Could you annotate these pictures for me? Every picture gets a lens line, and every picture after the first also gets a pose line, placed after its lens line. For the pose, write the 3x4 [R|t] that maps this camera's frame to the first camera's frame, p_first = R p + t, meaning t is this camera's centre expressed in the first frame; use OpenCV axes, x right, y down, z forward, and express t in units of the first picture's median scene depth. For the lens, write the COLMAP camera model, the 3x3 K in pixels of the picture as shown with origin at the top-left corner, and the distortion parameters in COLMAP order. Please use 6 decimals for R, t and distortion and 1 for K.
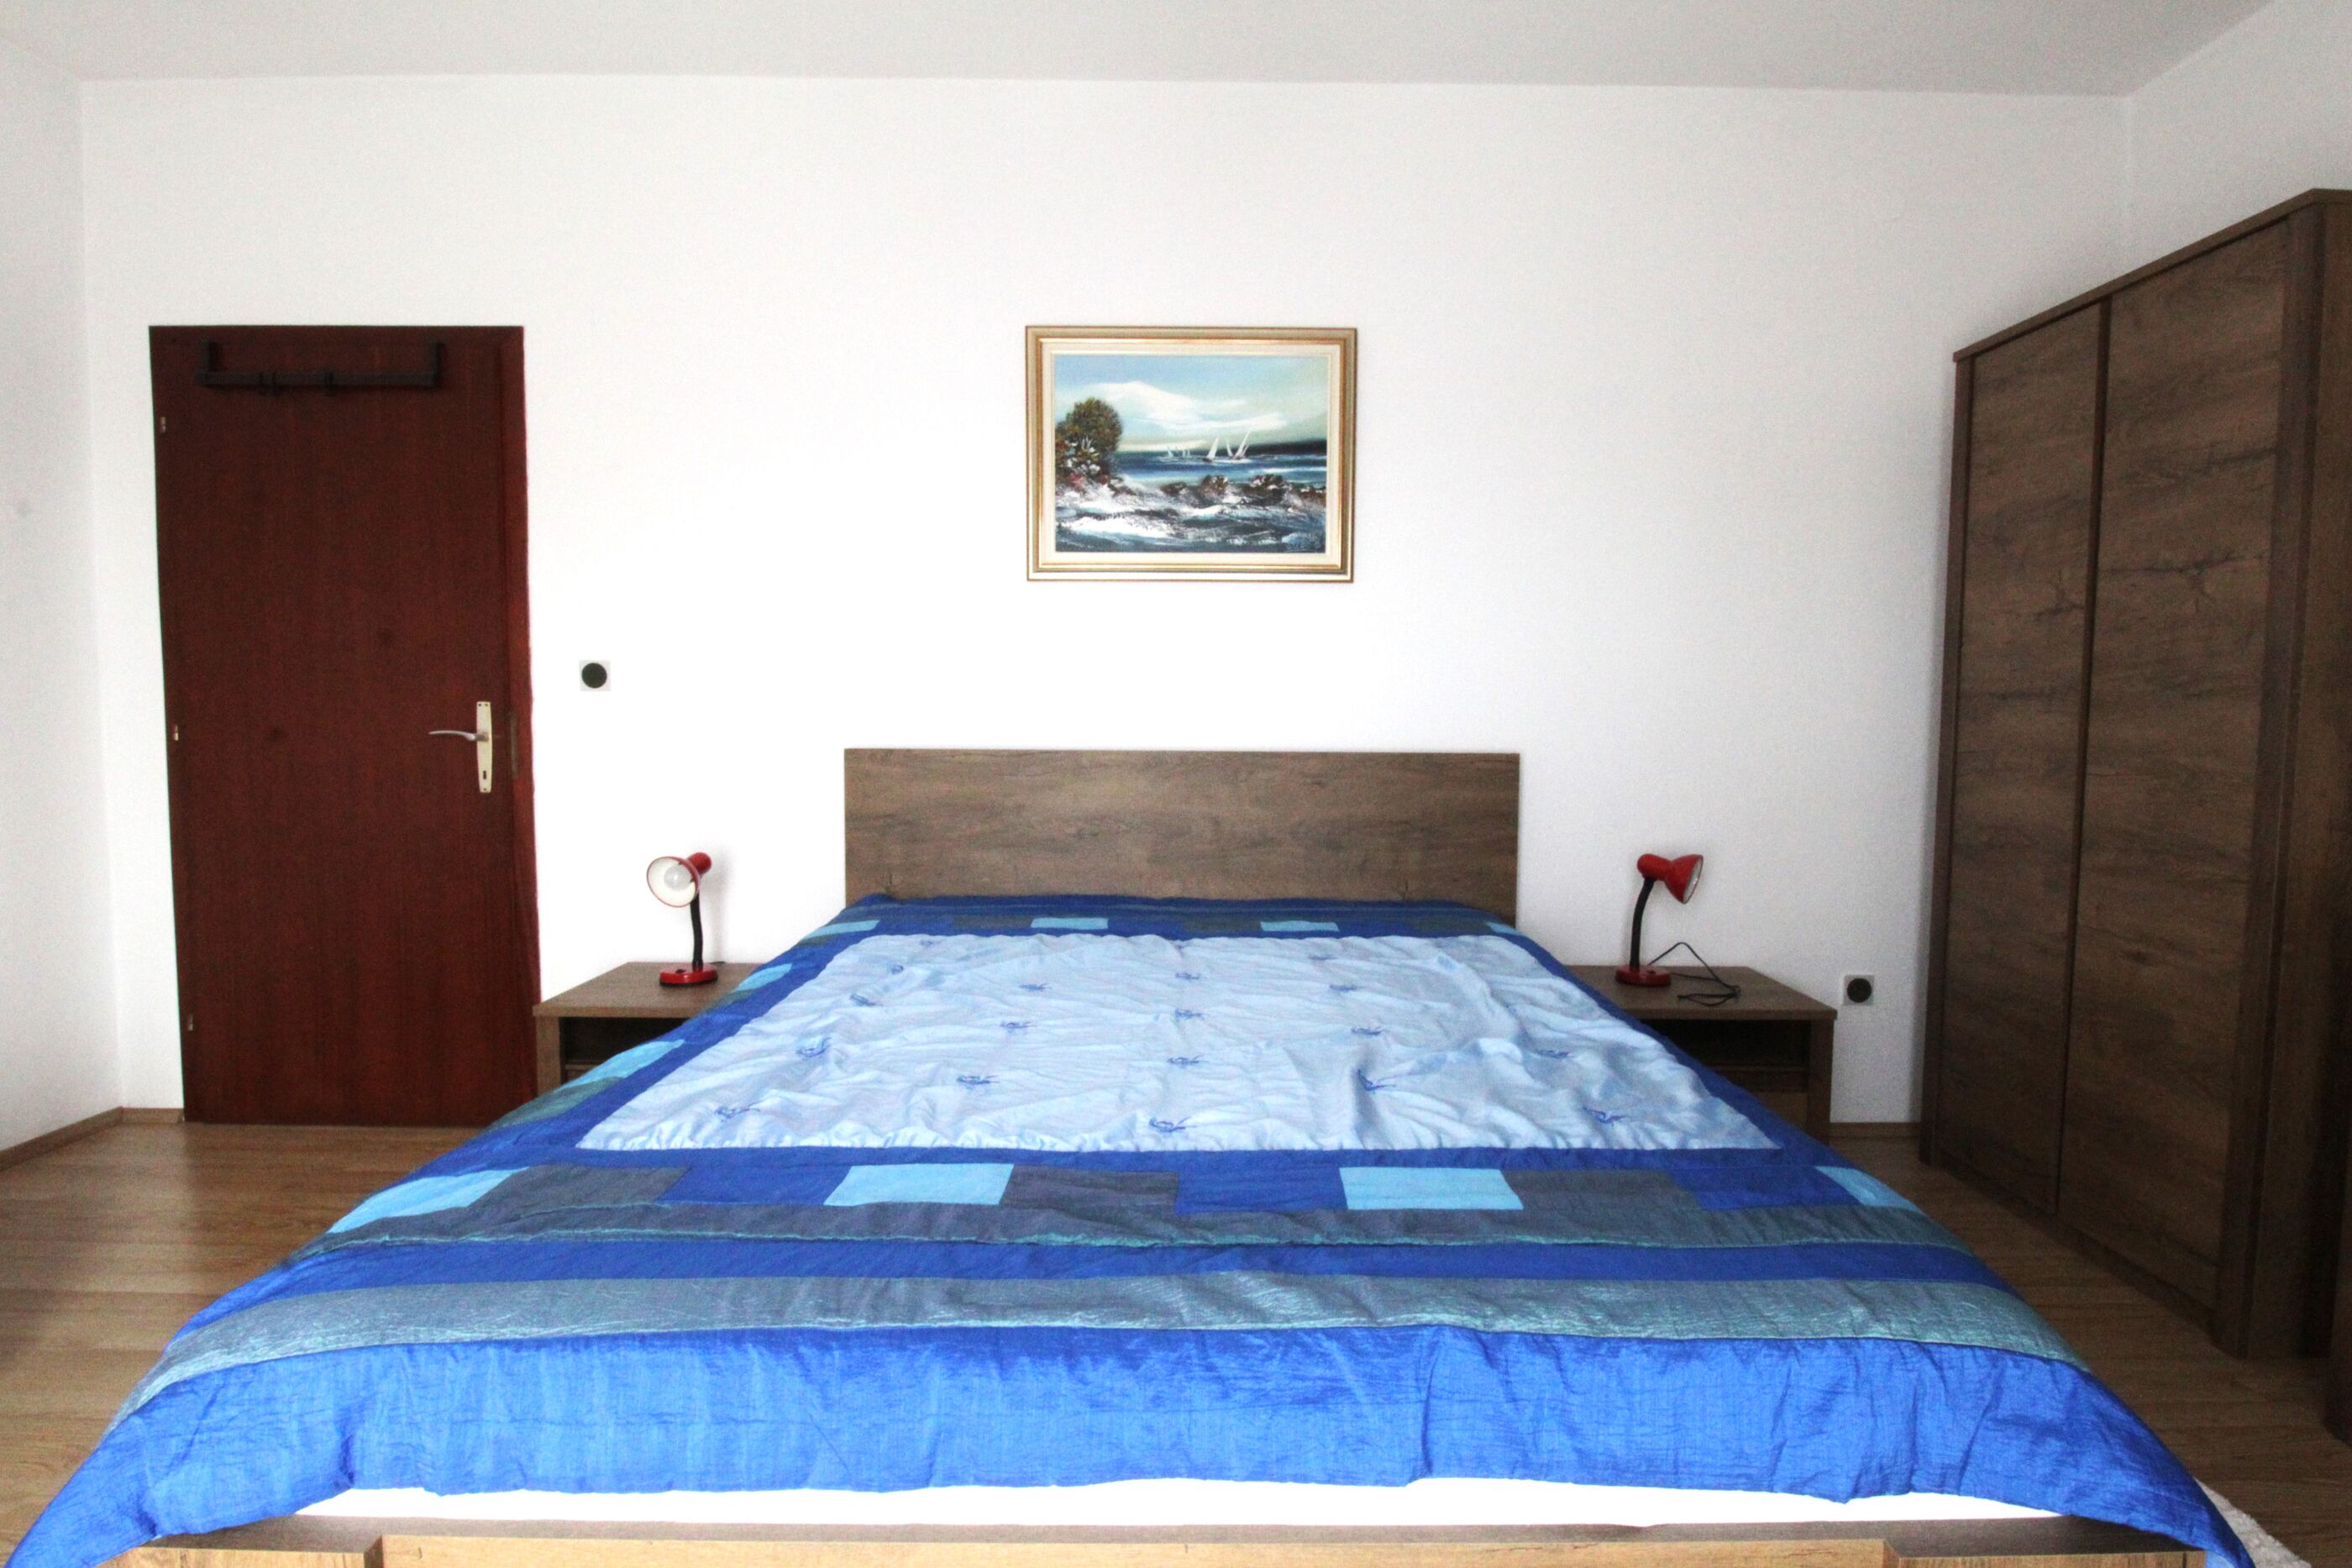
lens RADIAL K [[1158.3, 0, 1205.7], [0, 1158.3, 782.1], [0, 0, 1]] dist [-0.000060, -0.011866]
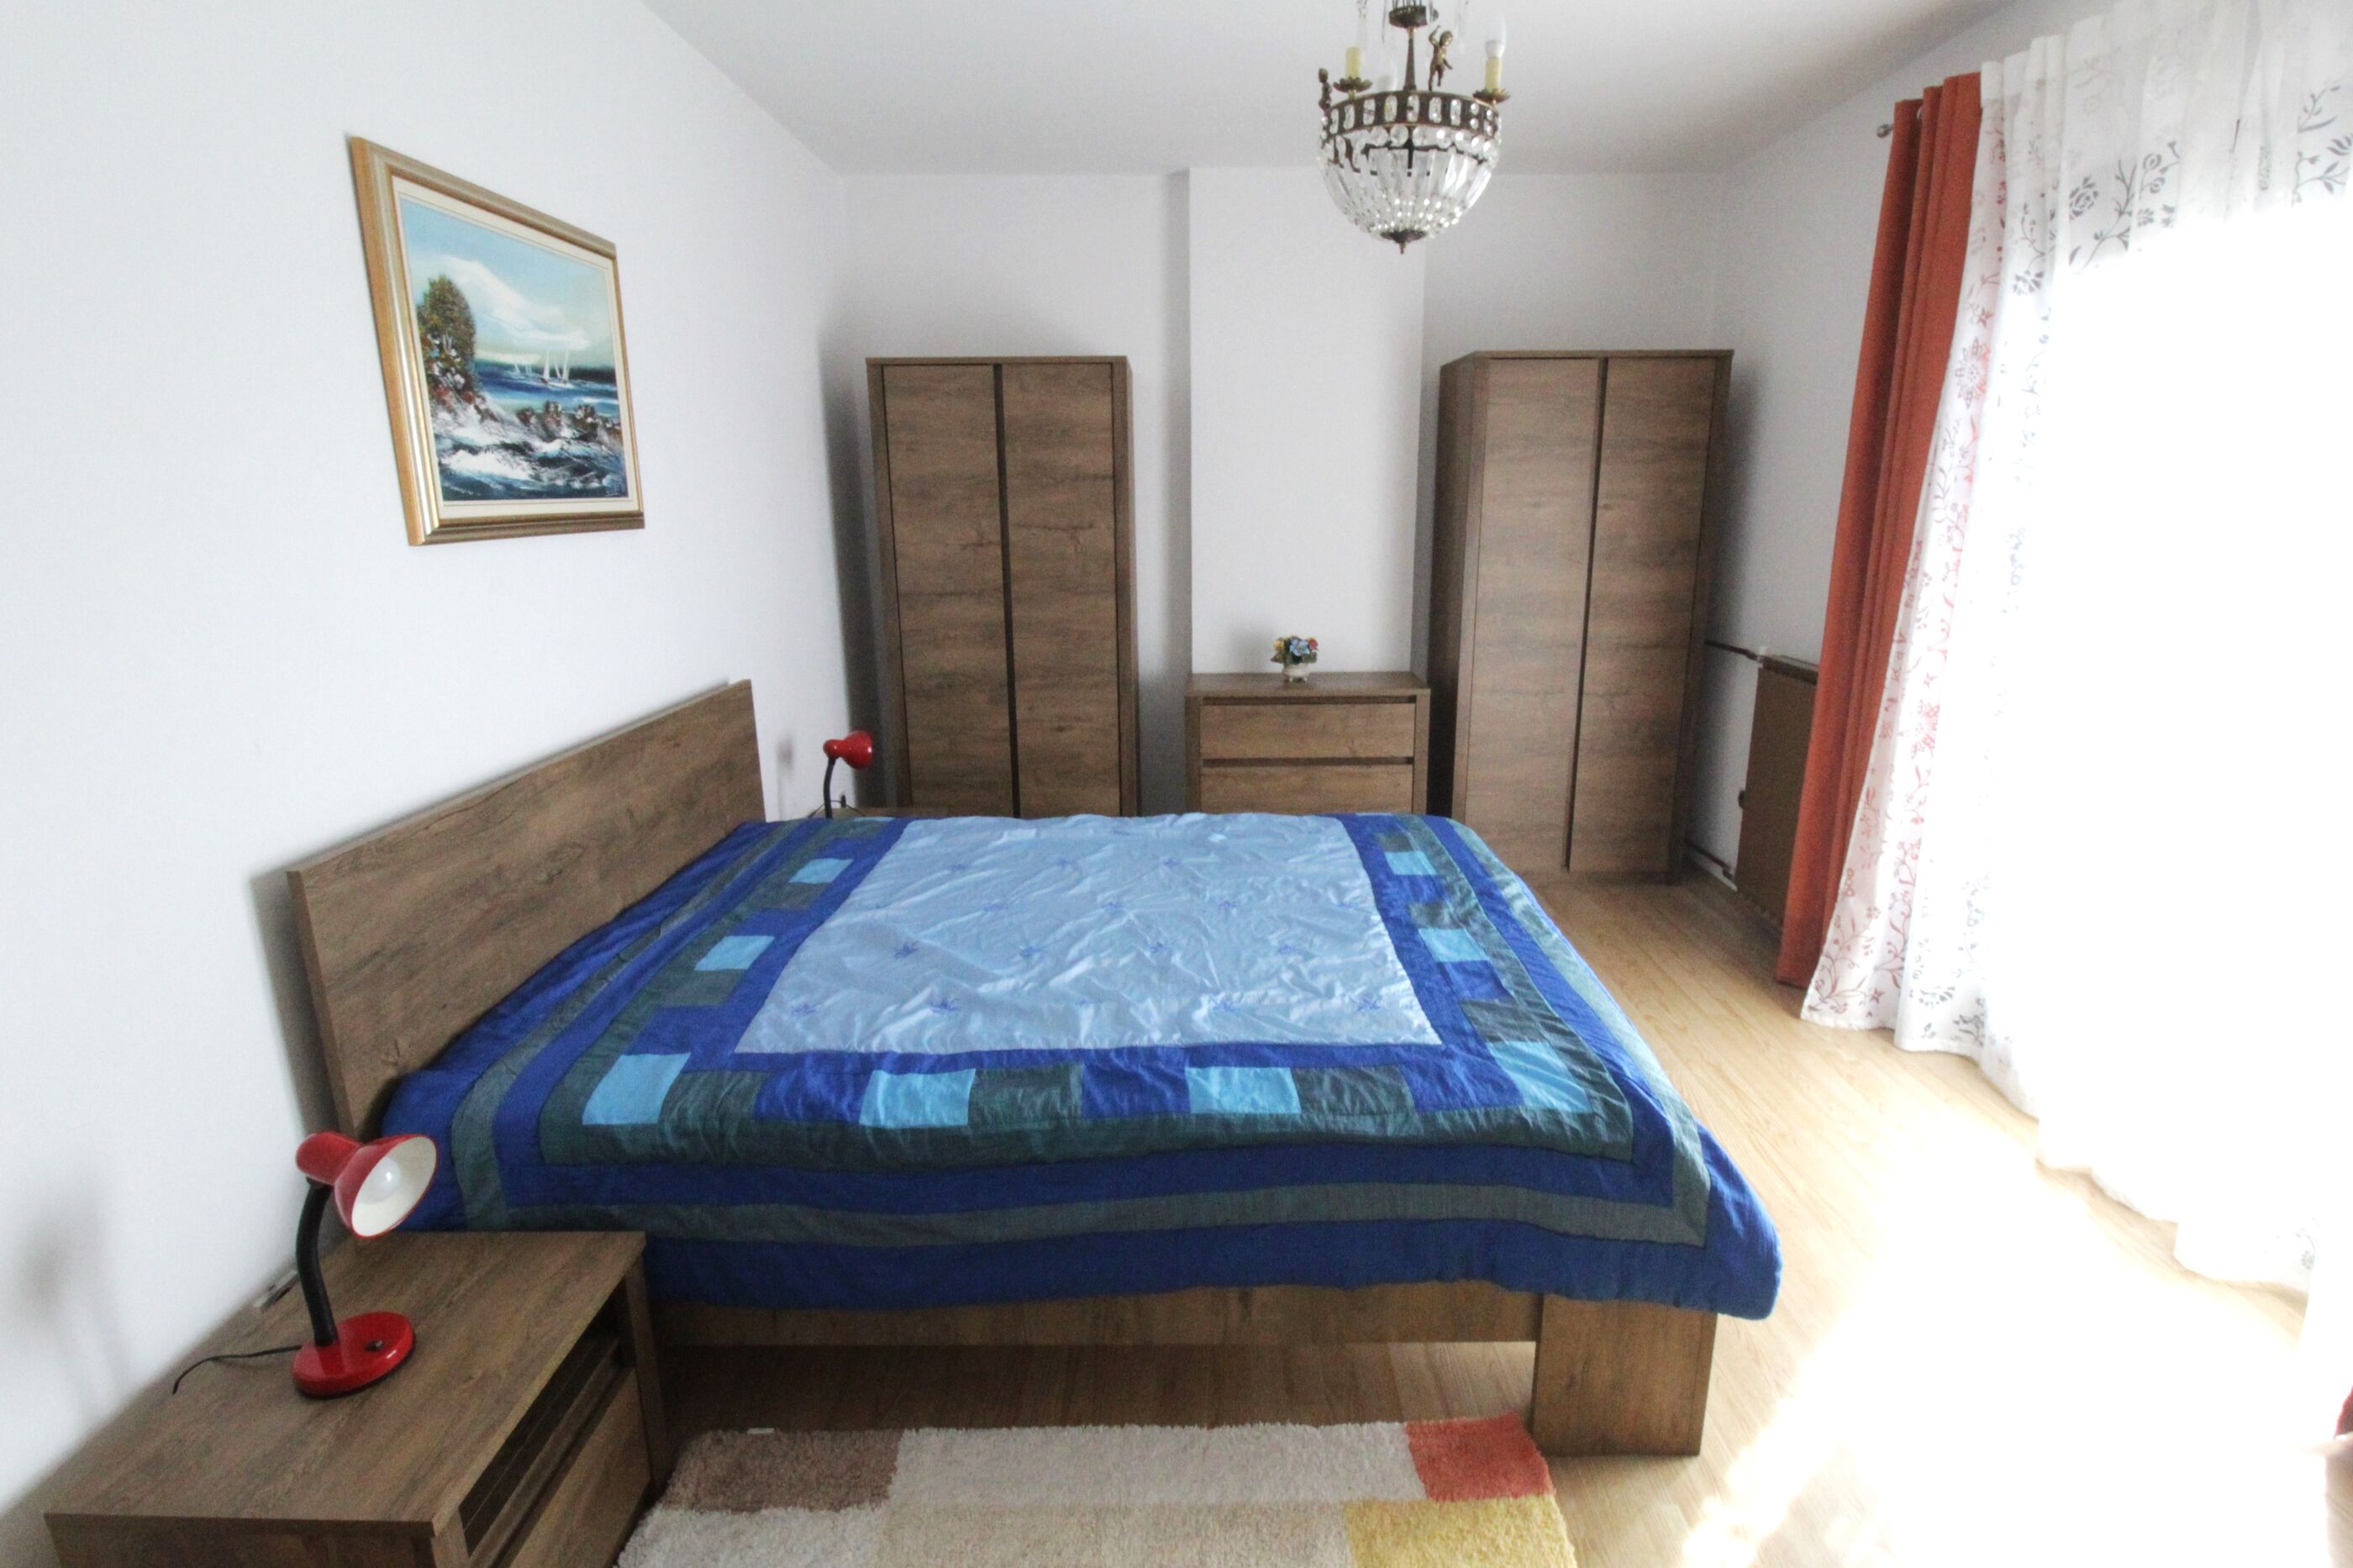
lens RADIAL K [[1145.8, 0, 1195.7], [0, 1145.8, 778.9], [0, 0, 1]] dist [0.001999, -0.015709]
pose [[0.003823, -0.249982, 0.968243, -0.828588], [0.073095, 0.965730, 0.249044, -0.176670], [-0.997318, 0.069822, 0.021965, 0.554211]]
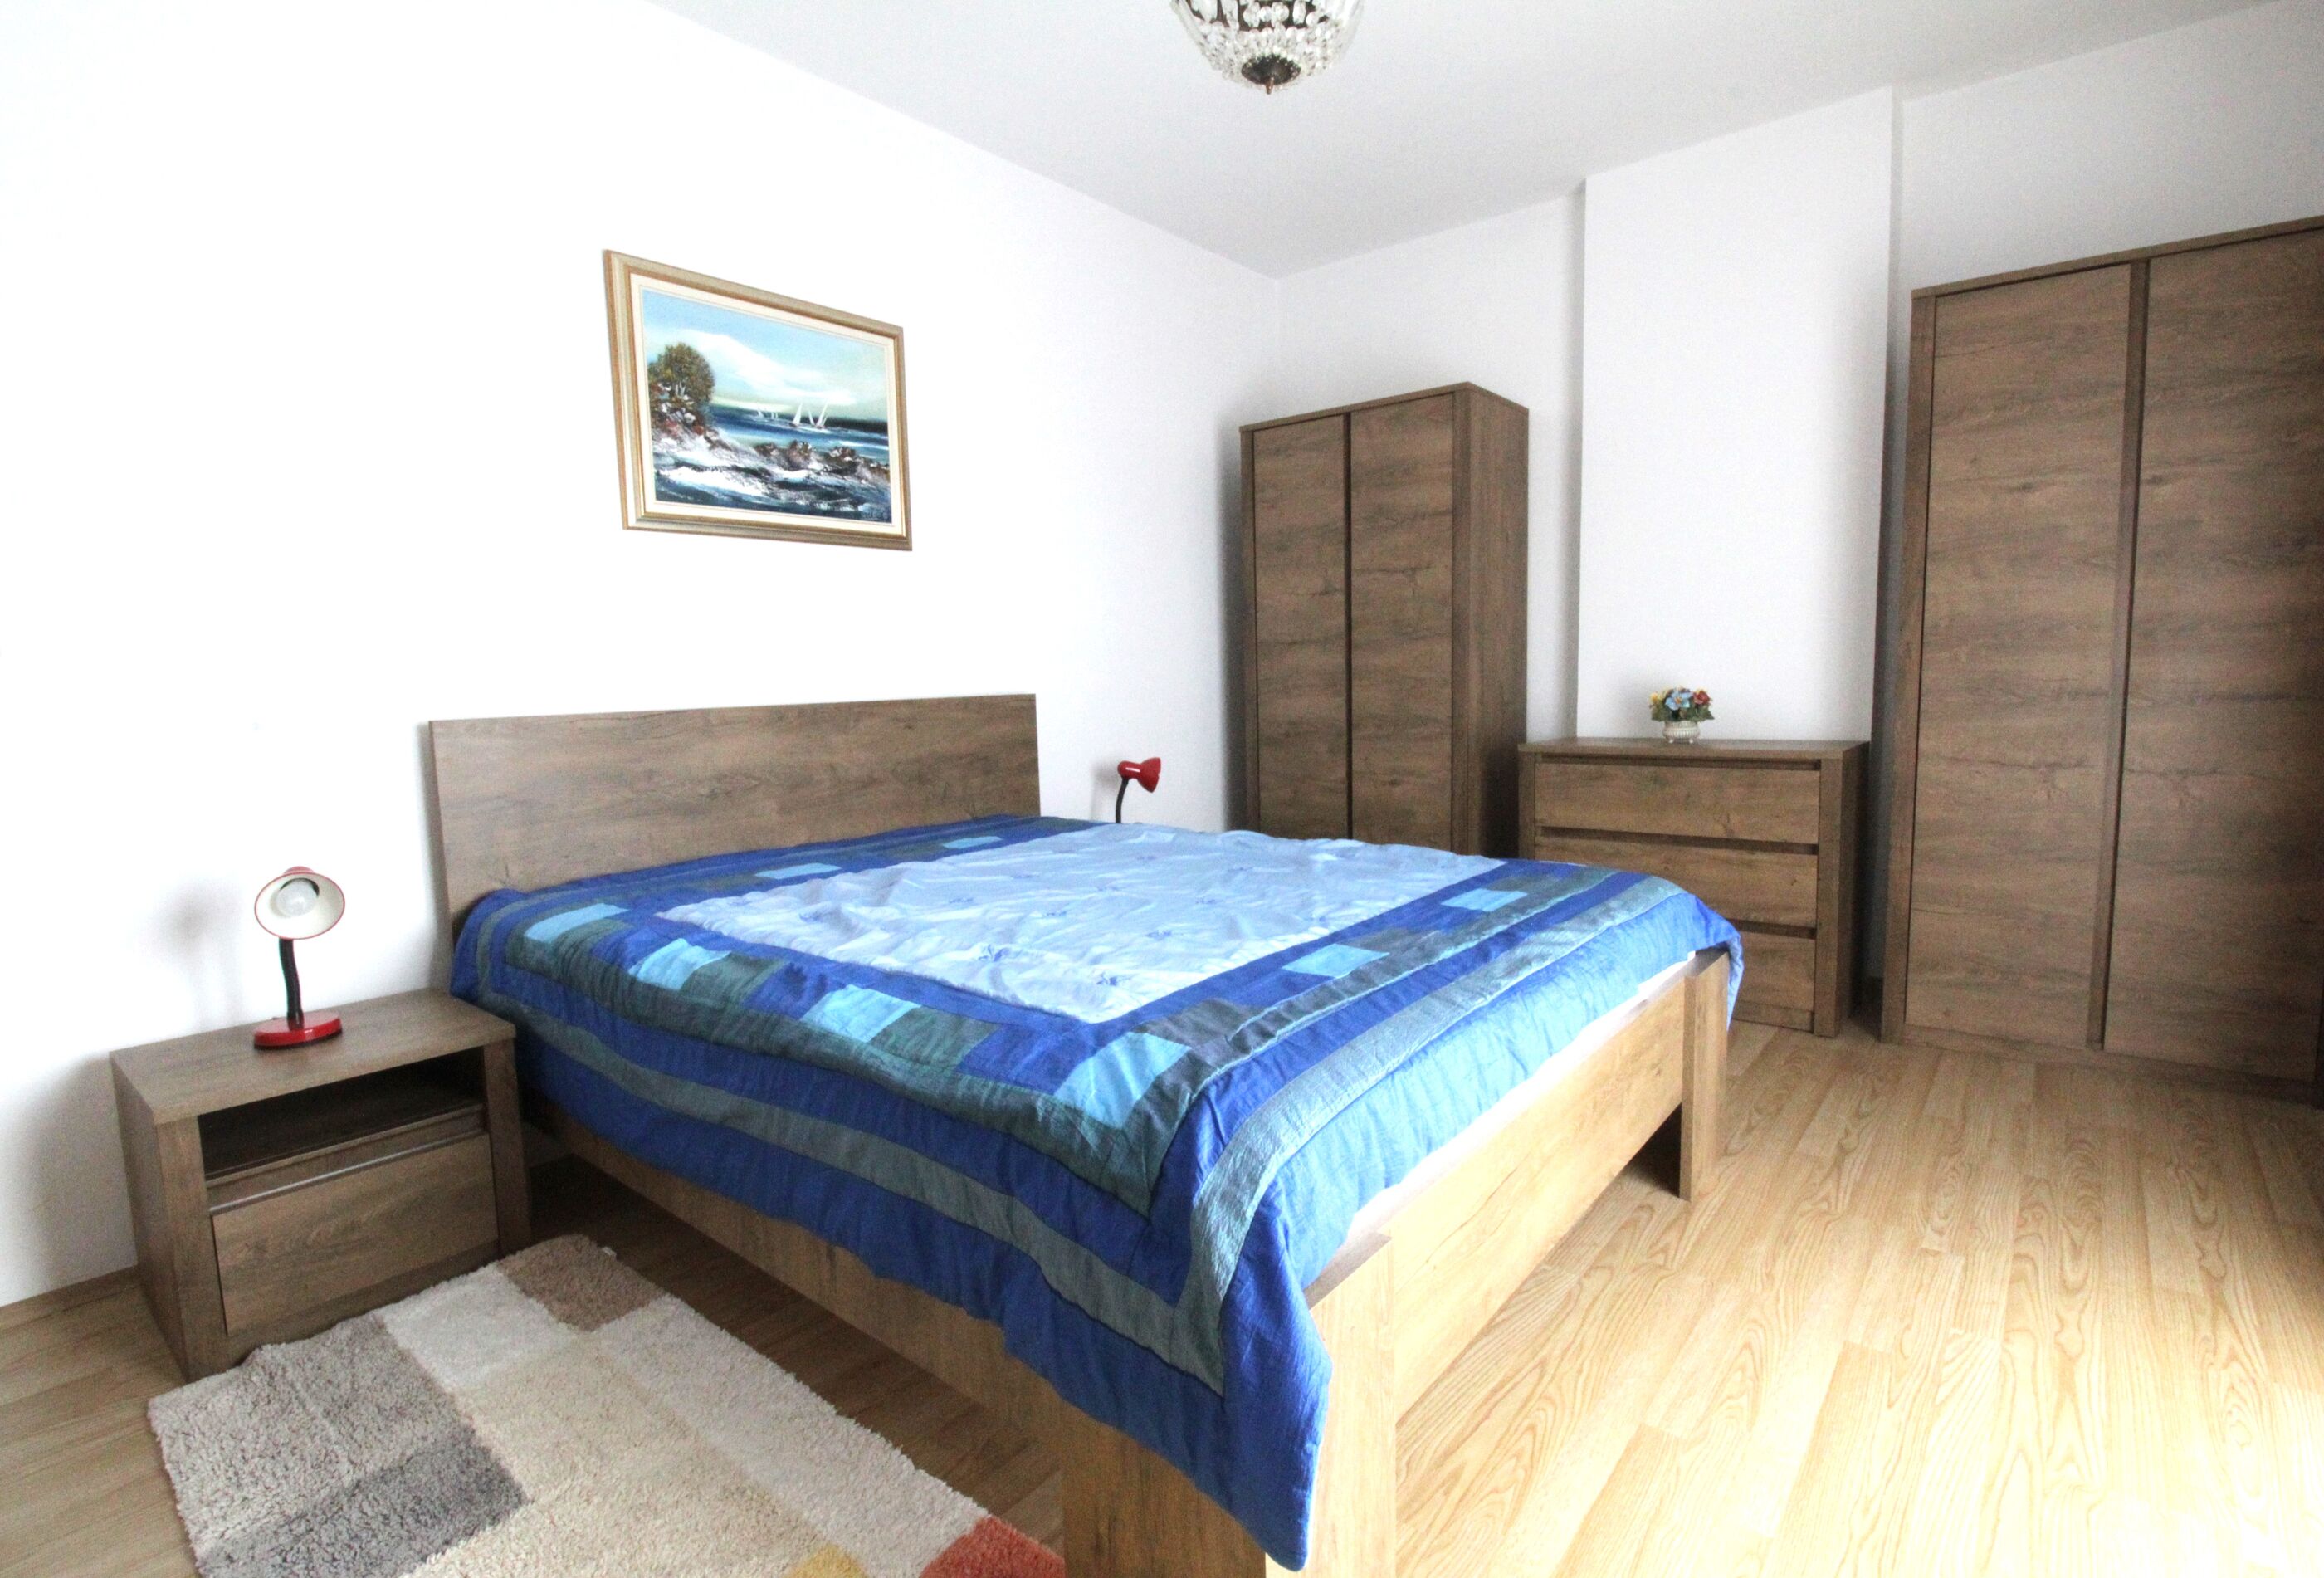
lens RADIAL K [[1100.5, 0, 1169.4], [0, 1100.5, 783.0], [0, 0, 1]] dist [0.001163, -0.011300]
pose [[0.641000, -0.102496, 0.760666, -0.570701], [0.081725, 0.994524, 0.065139, 0.006721], [-0.763178, 0.020411, 0.645866, 0.104228]]
